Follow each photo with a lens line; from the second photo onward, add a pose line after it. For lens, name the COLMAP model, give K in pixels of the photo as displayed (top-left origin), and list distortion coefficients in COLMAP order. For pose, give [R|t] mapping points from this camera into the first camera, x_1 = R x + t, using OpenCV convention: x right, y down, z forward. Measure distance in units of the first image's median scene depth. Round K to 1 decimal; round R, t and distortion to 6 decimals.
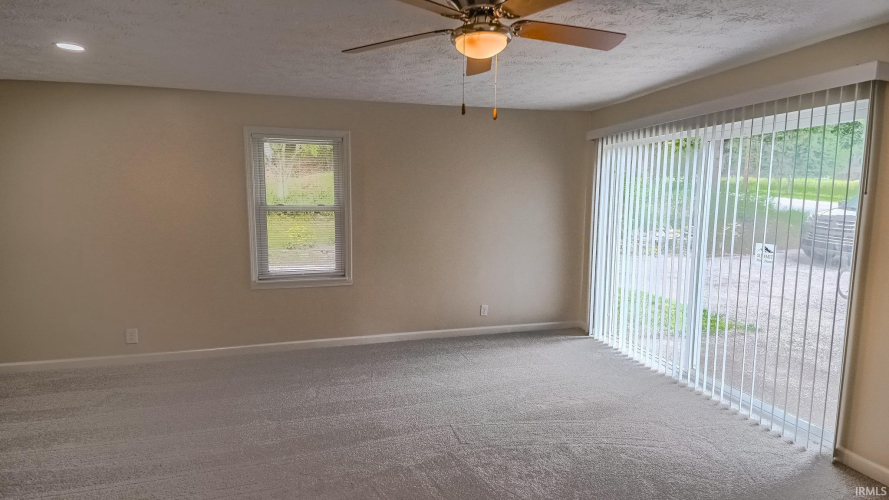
lens RADIAL K [[477.6, 0, 446.1], [0, 477.6, 248.6], [0, 0, 1]] dist [0.066495, -0.017095]
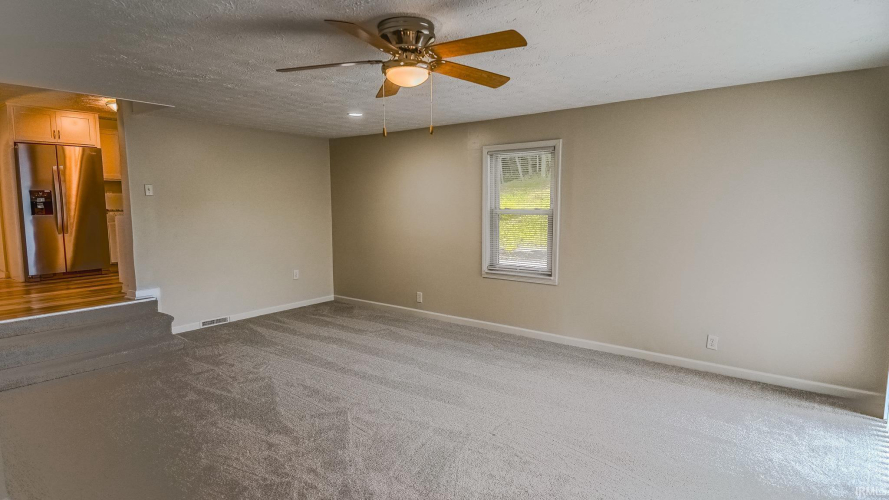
lens RADIAL K [[477.6, 0, 444.7], [0, 477.6, 253.2], [0, 0, 1]] dist [0.066495, -0.017095]
pose [[0.618529, 0.083822, -0.781278, 0.512552], [-0.082855, 0.995708, 0.041232, -0.019339], [0.781381, 0.039230, 0.622820, 0.158512]]
